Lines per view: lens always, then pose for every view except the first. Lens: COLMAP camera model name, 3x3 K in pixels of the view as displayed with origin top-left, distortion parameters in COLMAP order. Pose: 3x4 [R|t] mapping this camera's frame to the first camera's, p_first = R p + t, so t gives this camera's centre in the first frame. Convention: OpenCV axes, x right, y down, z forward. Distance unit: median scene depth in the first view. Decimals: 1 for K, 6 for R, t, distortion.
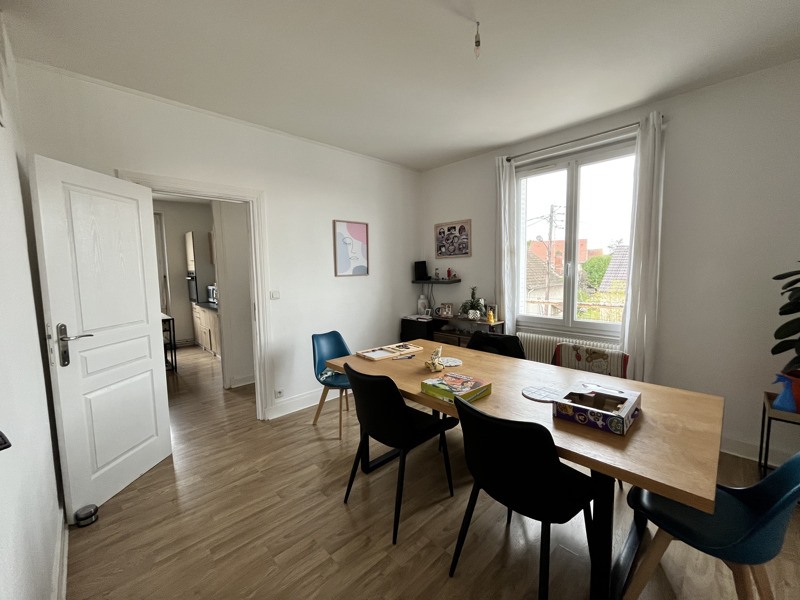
lens RADIAL K [[327.1, 0, 400.0], [0, 327.1, 300.0], [0, 0, 1]] dist [-0.000414, -0.000051]
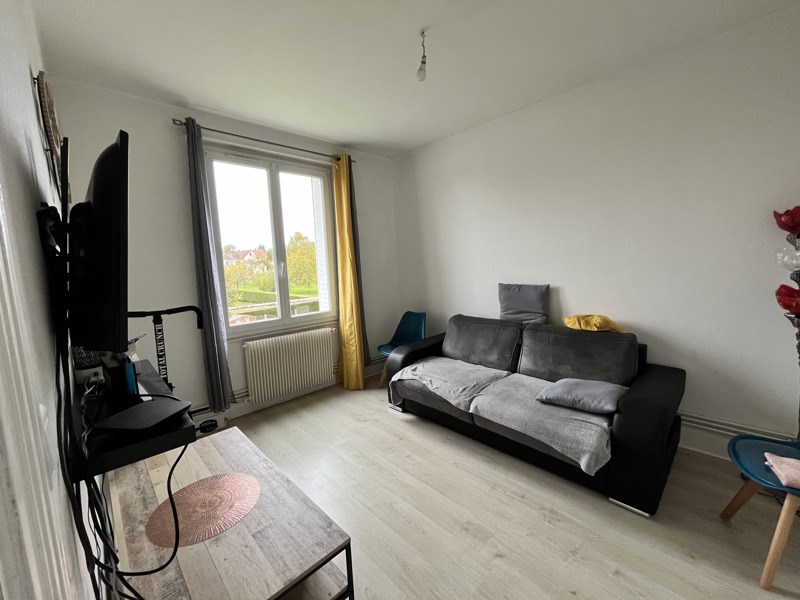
lens RADIAL K [[327.1, 0, 400.0], [0, 327.1, 300.0], [0, 0, 1]] dist [-0.000414, -0.000051]
pose [[0.006047, -0.102935, 0.994670, -0.516701], [0.123861, 0.987105, 0.101399, -0.058458], [-0.992281, 0.122588, 0.018718, 0.626355]]
